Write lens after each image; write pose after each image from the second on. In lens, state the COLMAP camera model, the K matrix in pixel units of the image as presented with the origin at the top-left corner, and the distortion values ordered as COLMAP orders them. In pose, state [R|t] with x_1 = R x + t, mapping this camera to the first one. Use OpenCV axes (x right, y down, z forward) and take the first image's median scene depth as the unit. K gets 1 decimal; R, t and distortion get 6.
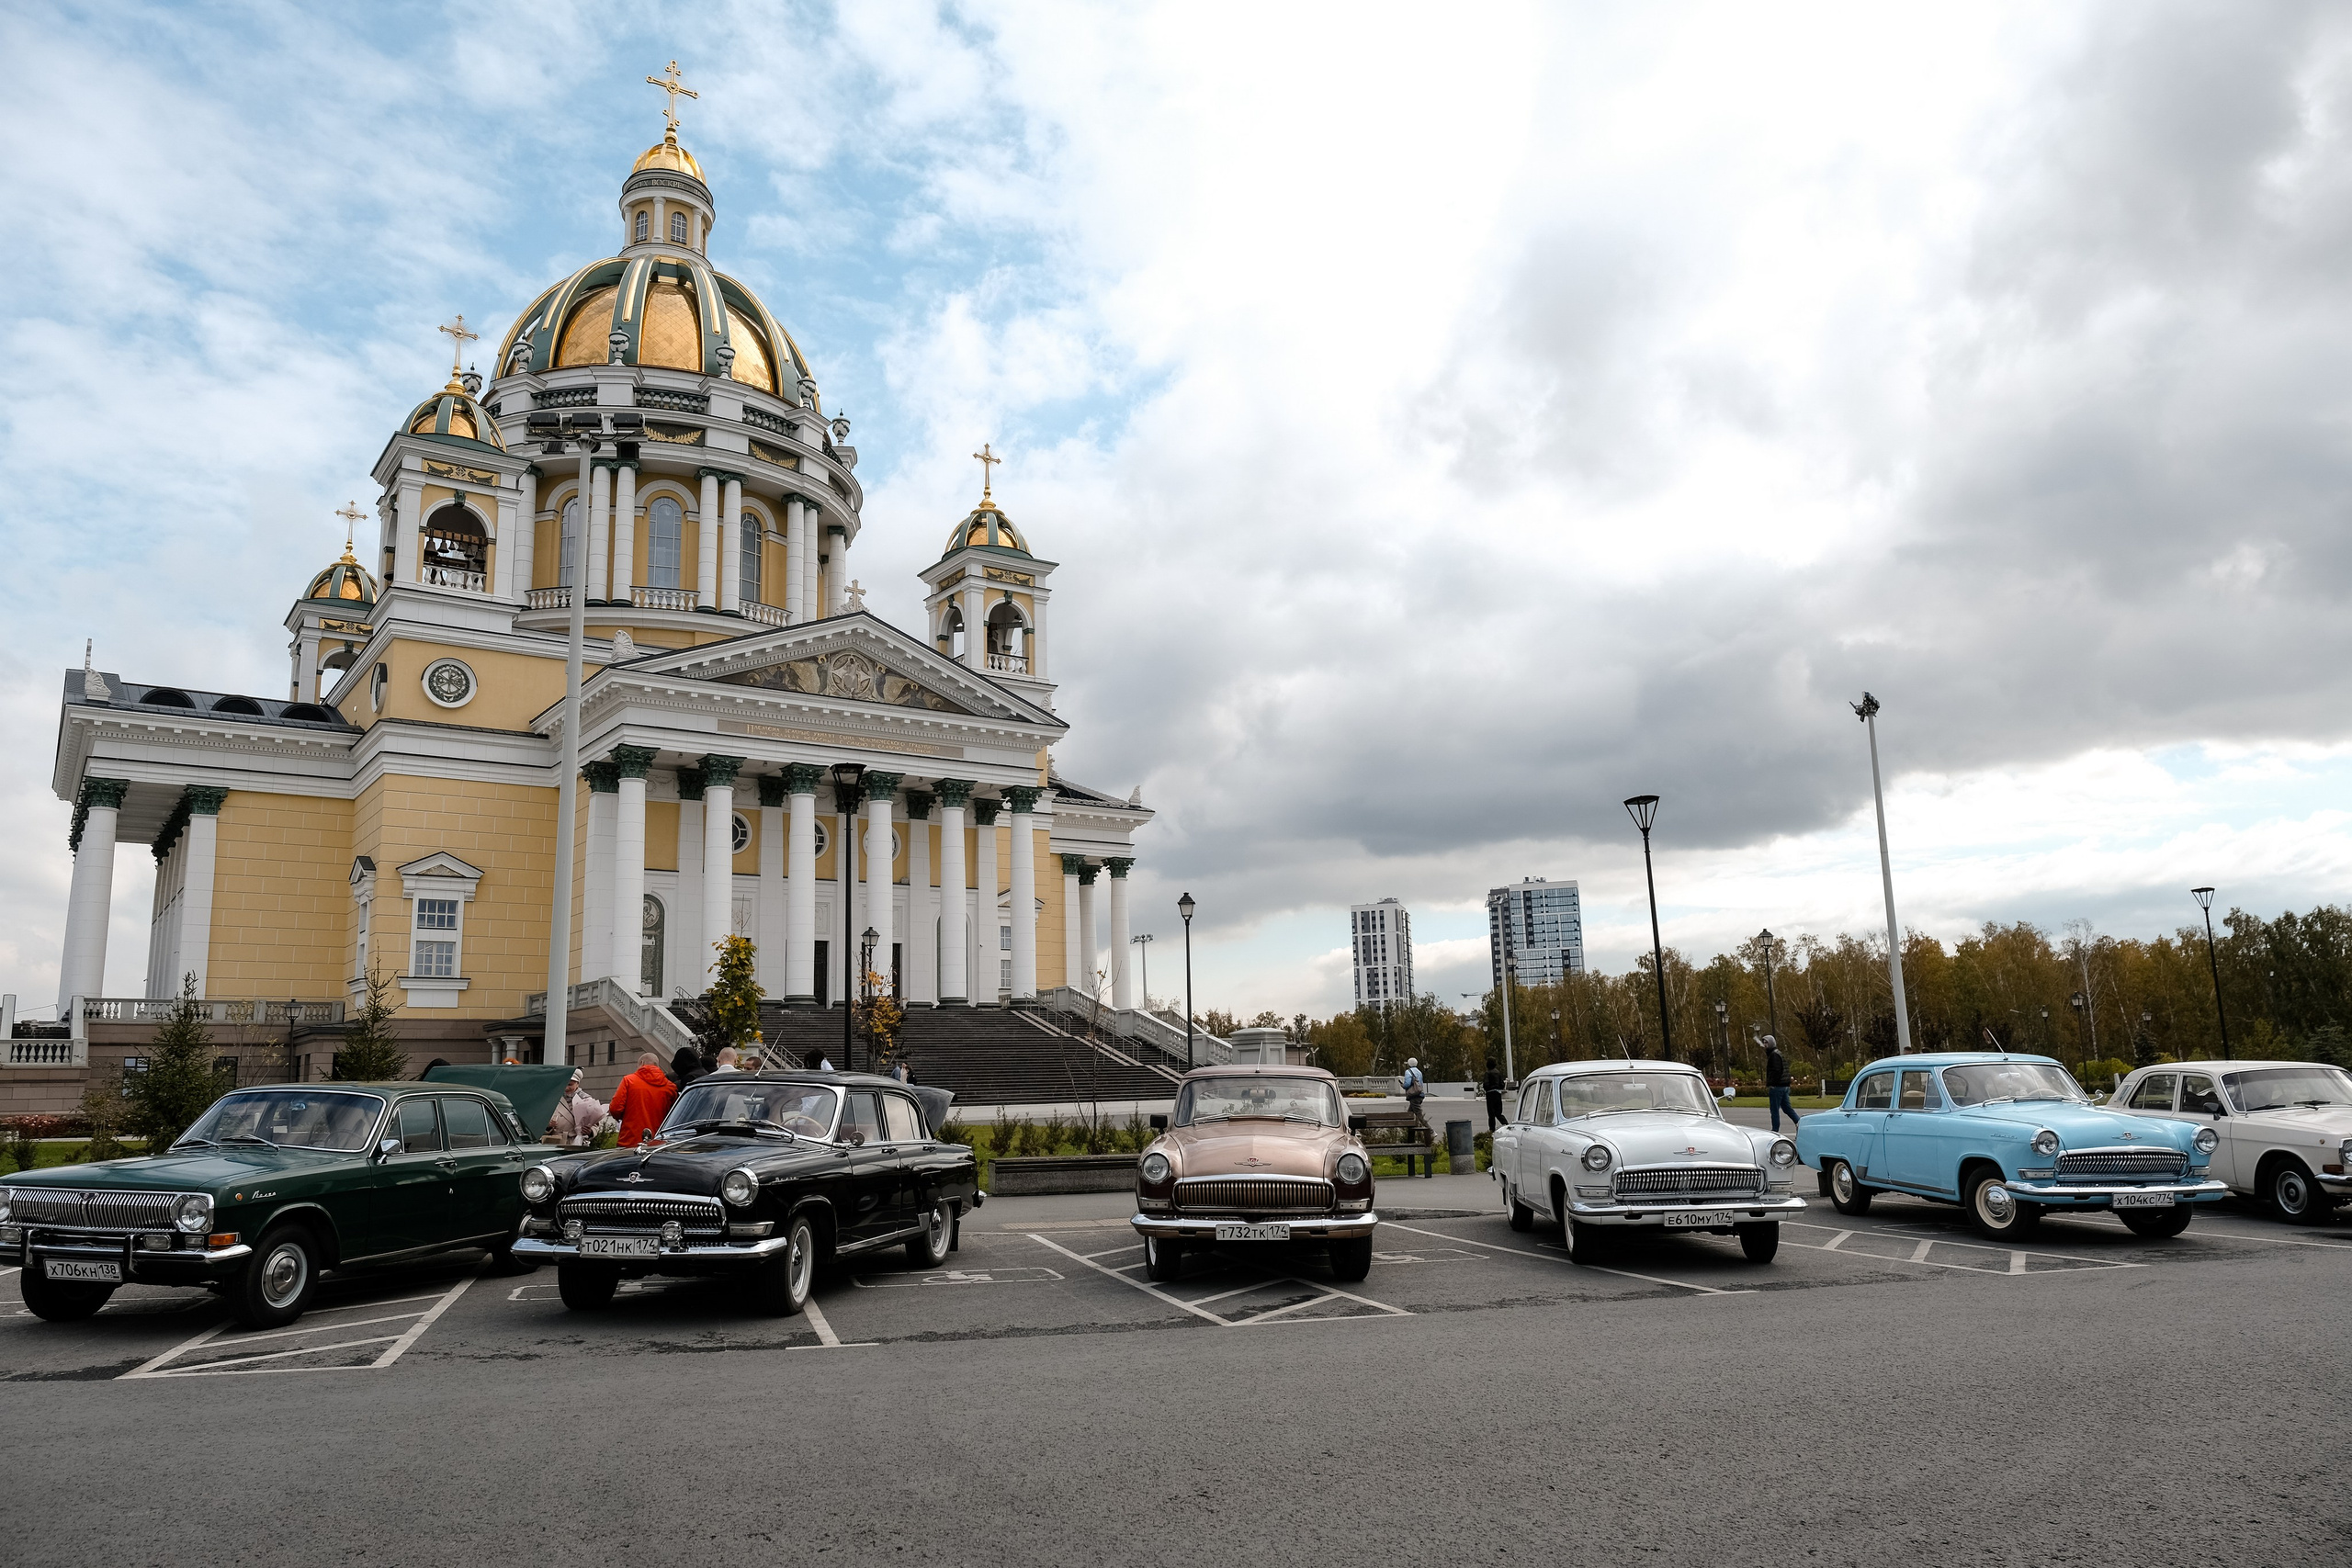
lens RADIAL K [[1640.5, 0, 1168.1], [0, 1640.5, 798.7], [0, 0, 1]] dist [-0.011242, -0.005543]
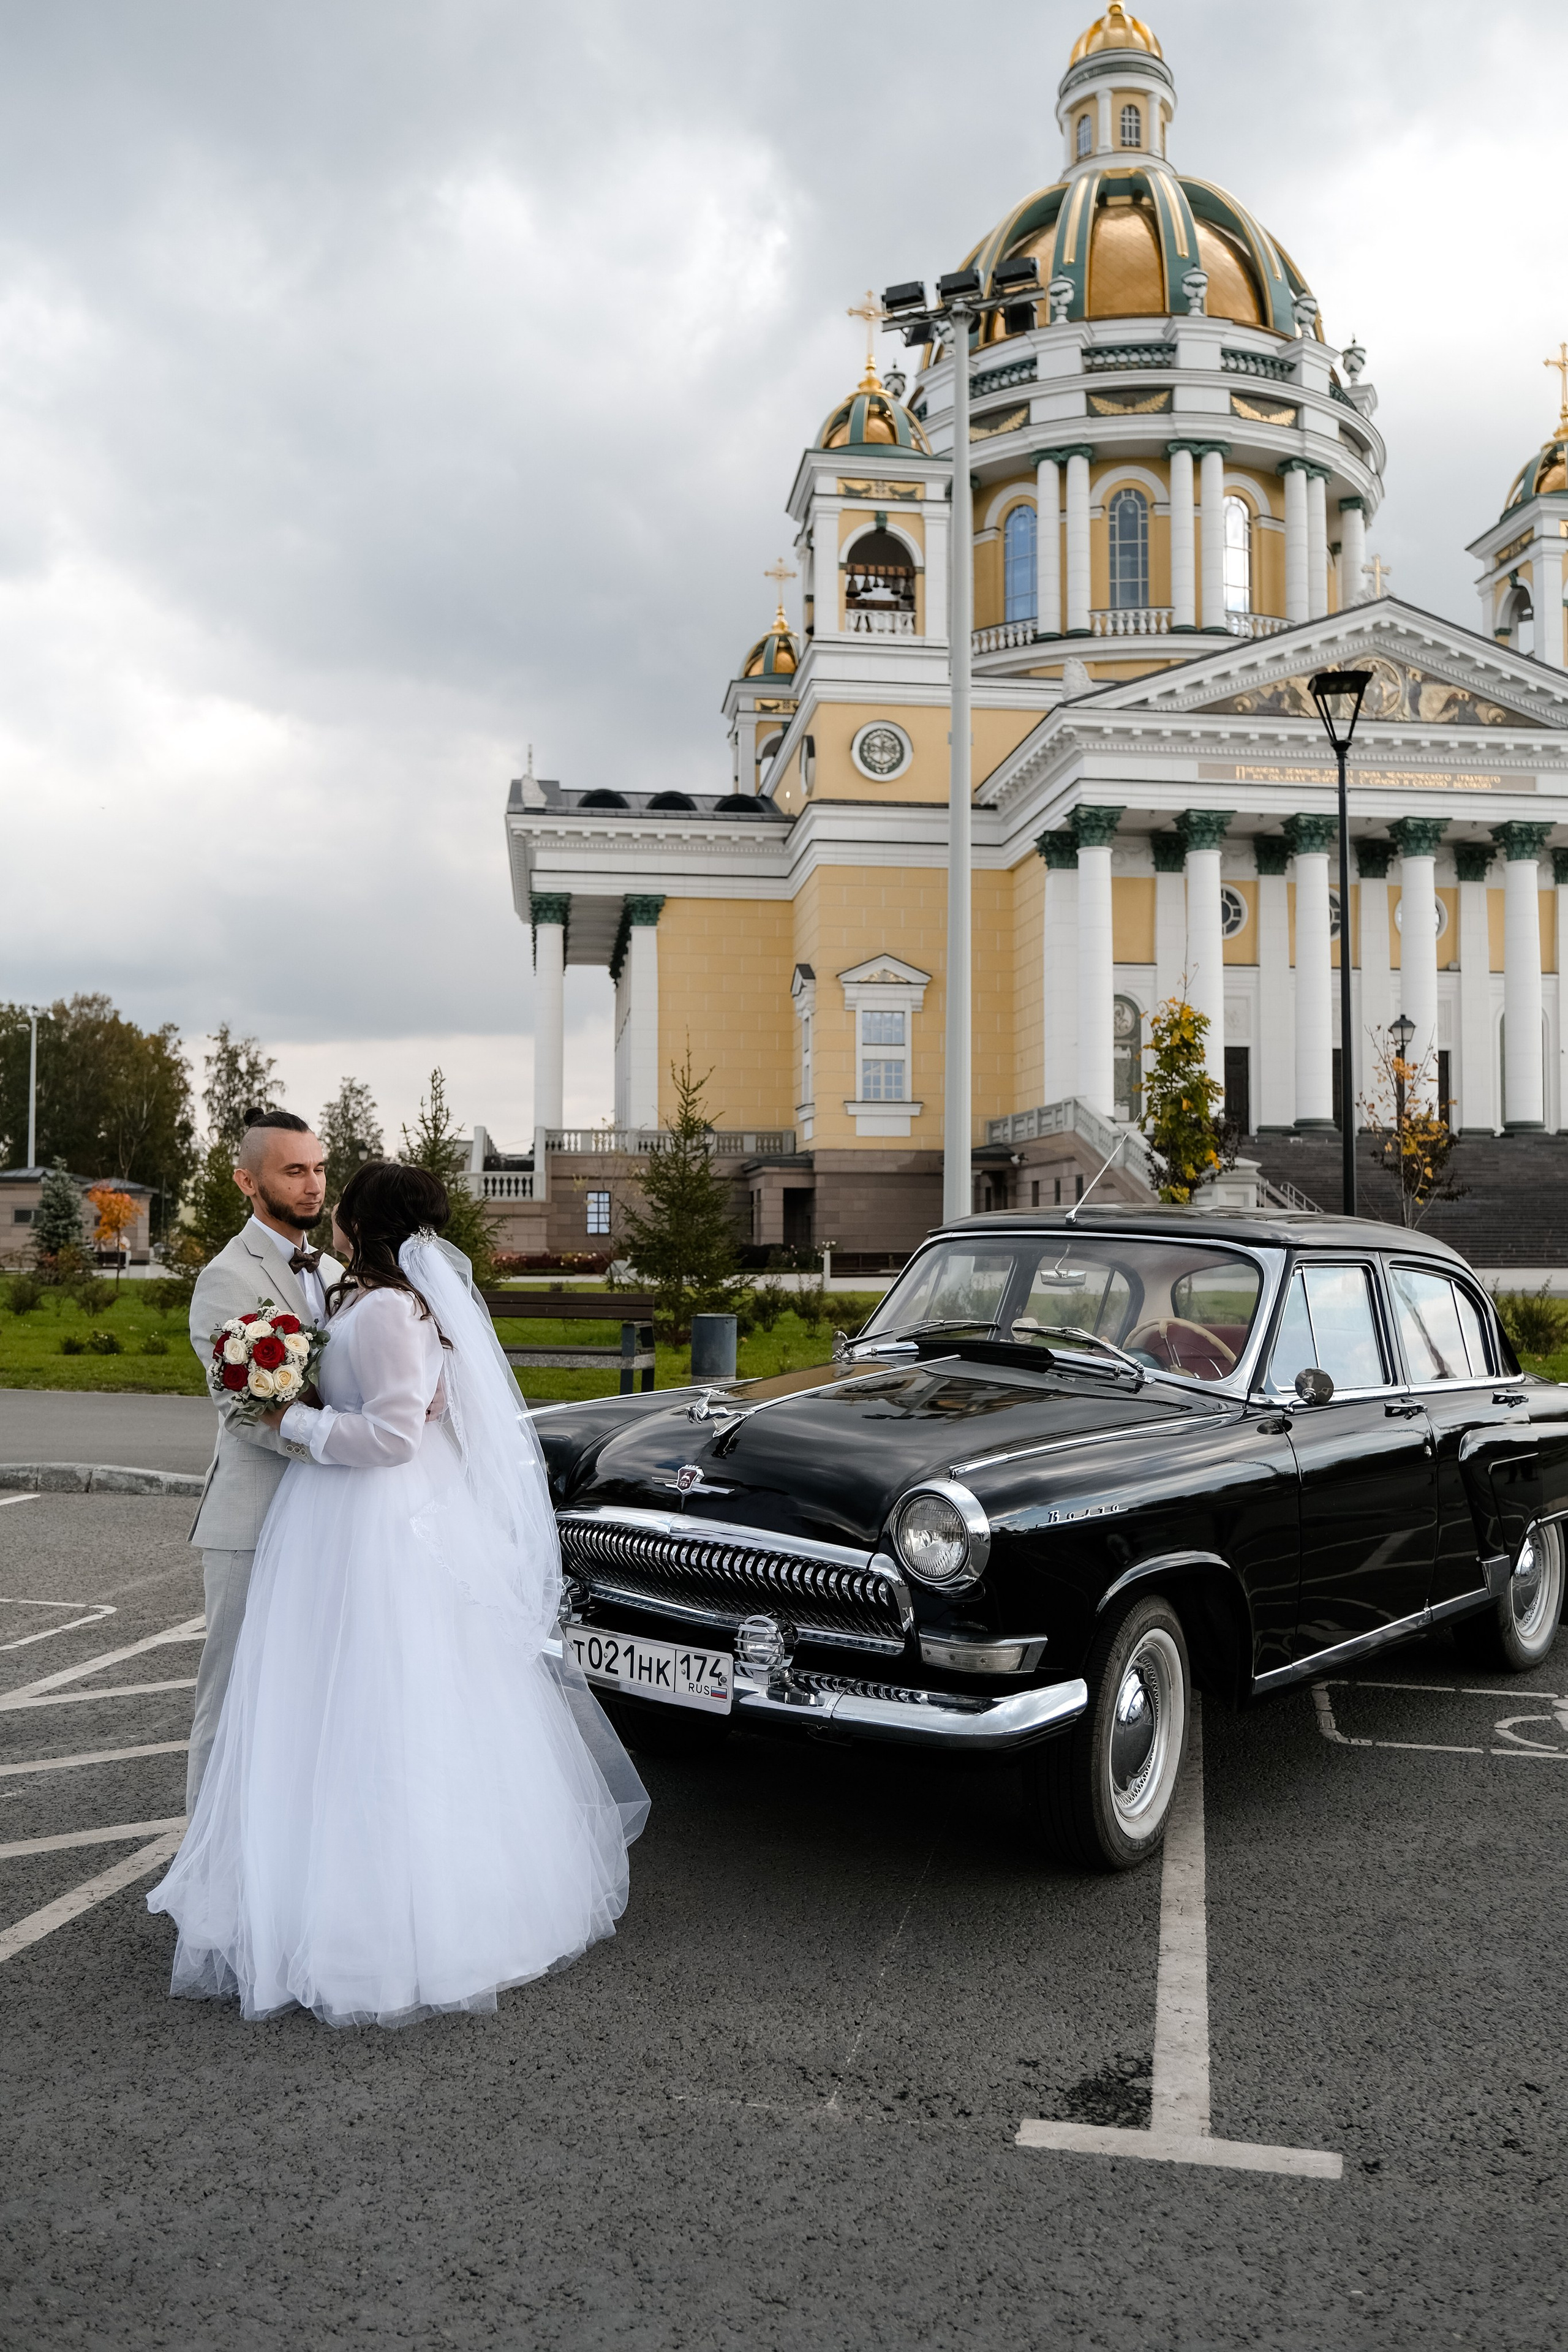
lens RADIAL K [[1888.8, 0, 815.6], [0, 1888.8, 1194.8], [0, 0, 1]] dist [-0.017337, 0.000827]
pose [[0.883982, 0.010104, -0.467412, -0.016749], [0.061500, 0.988566, 0.137680, 0.018328], [0.463458, -0.150453, 0.873253, 0.108456]]
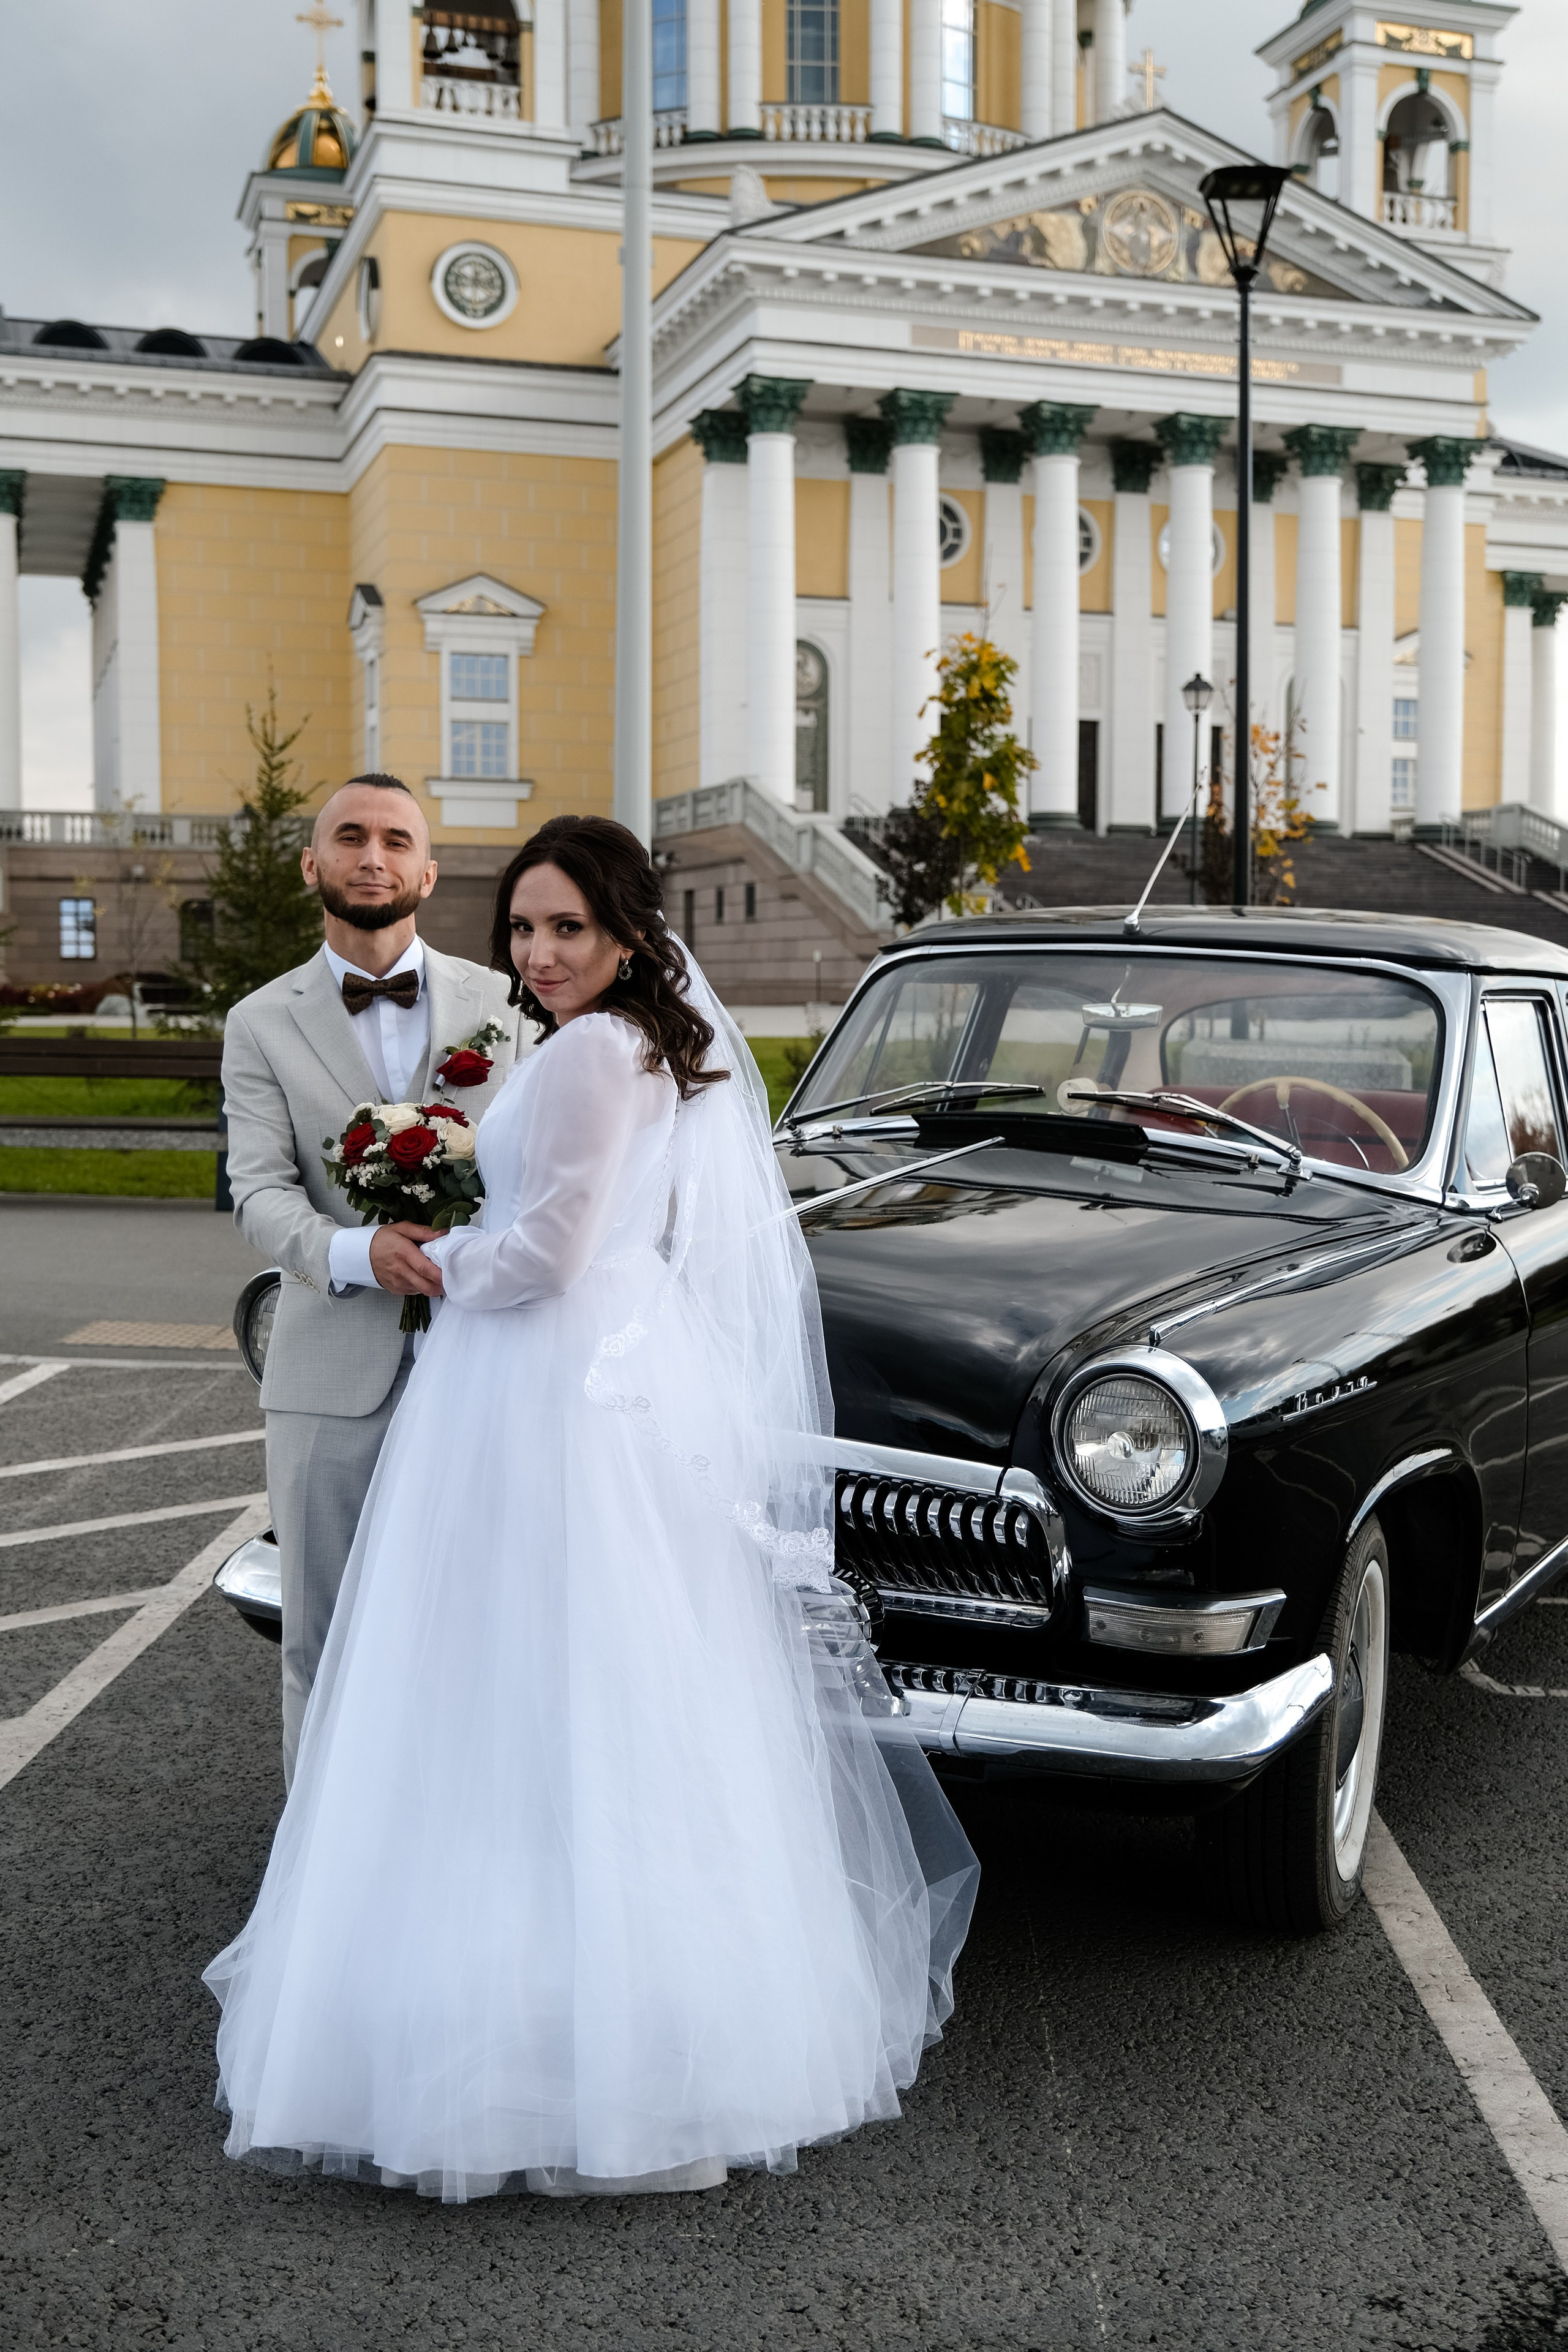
lens RADIAL K [[2489.2, 0, 833.3], [0, 2489.2, 1167.2], [0, 0, 1]] dist [-0.005719, 0.000000]
pose [[0.956029, 0.048918, -0.289163, -0.034531], [0.025046, 0.968770, 0.246694, 0.020595], [0.292200, -0.243089, 0.924947, 0.116715]]
